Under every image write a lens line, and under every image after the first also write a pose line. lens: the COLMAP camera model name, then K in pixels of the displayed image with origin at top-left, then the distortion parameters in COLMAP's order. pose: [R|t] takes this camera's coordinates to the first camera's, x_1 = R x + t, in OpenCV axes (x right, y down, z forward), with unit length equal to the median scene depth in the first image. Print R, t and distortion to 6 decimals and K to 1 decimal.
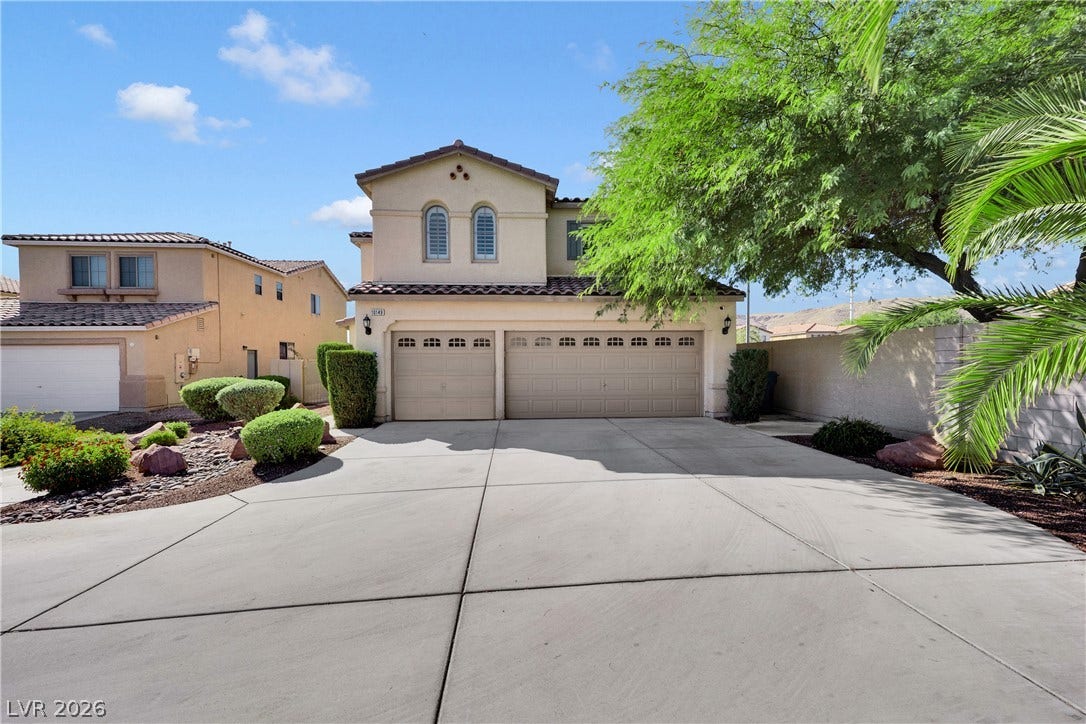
lens RADIAL K [[442.8, 0, 531.7], [0, 442.8, 371.9], [0, 0, 1]] dist [-0.003270, -0.001389]
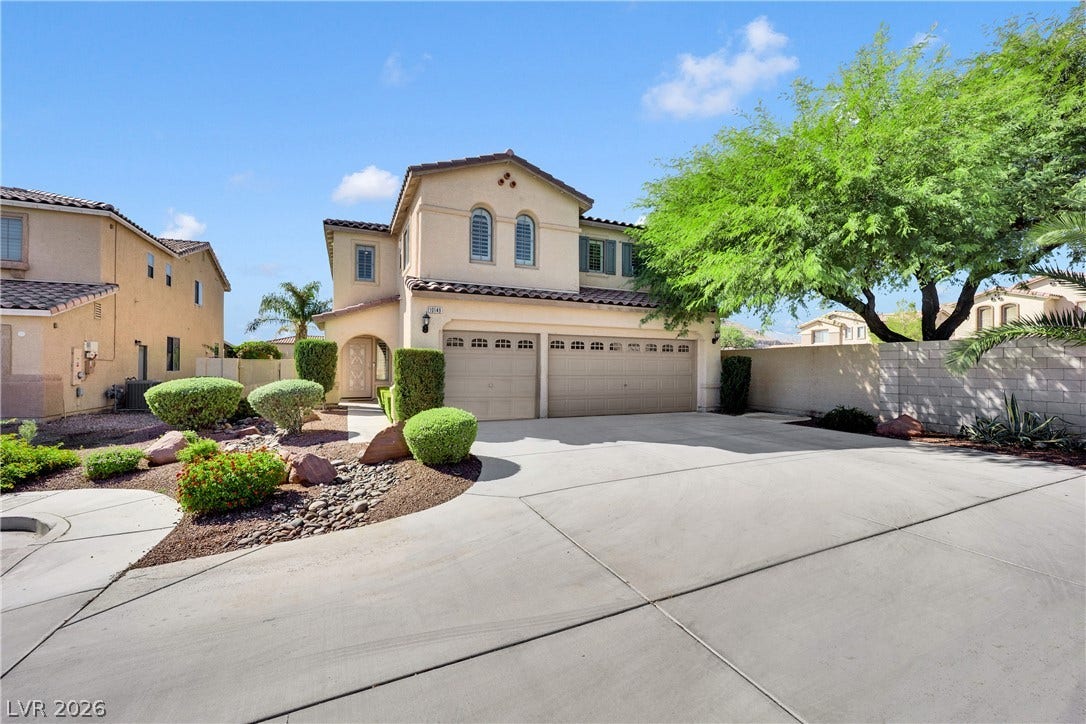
lens RADIAL K [[442.8, 0, 524.6], [0, 442.8, 366.9], [0, 0, 1]] dist [-0.003270, -0.001389]
pose [[0.946021, 0.010997, 0.323920, -0.450945], [-0.004114, 0.999751, -0.021924, 0.009707], [-0.324081, 0.019408, 0.945830, 0.015119]]
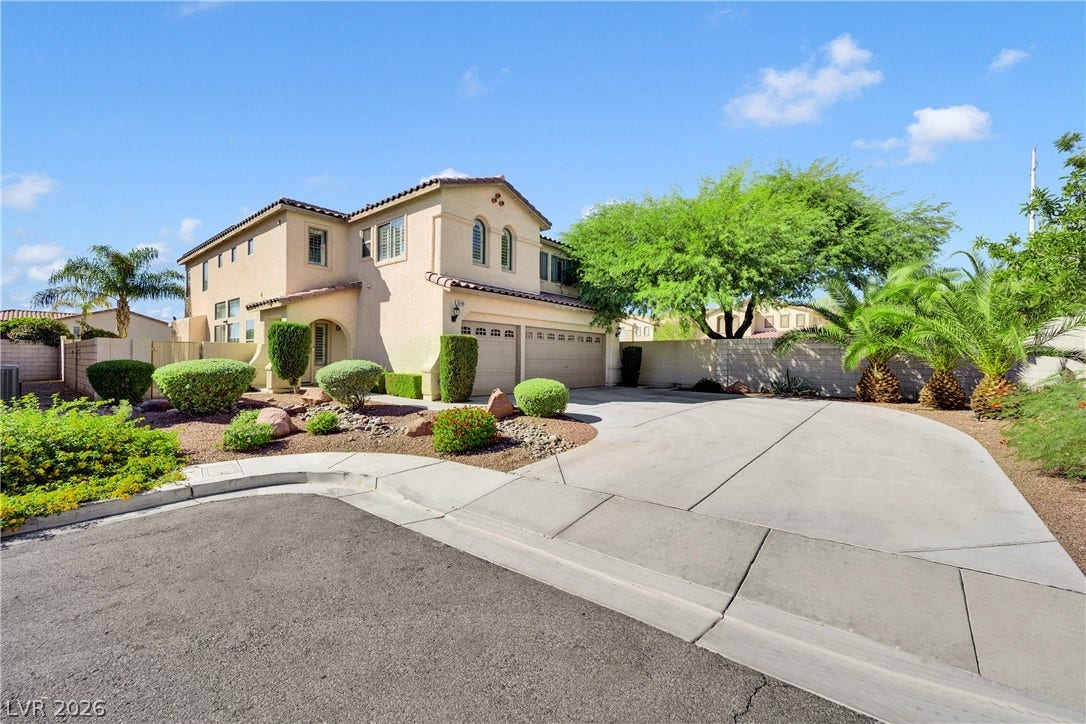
lens RADIAL K [[442.8, 0, 532.6], [0, 442.8, 363.6], [0, 0, 1]] dist [-0.003270, -0.001389]
pose [[0.705200, 0.007780, 0.708966, -0.981756], [-0.001117, 0.999951, -0.009863, 0.033320], [-0.709008, 0.006164, 0.705174, 0.035587]]
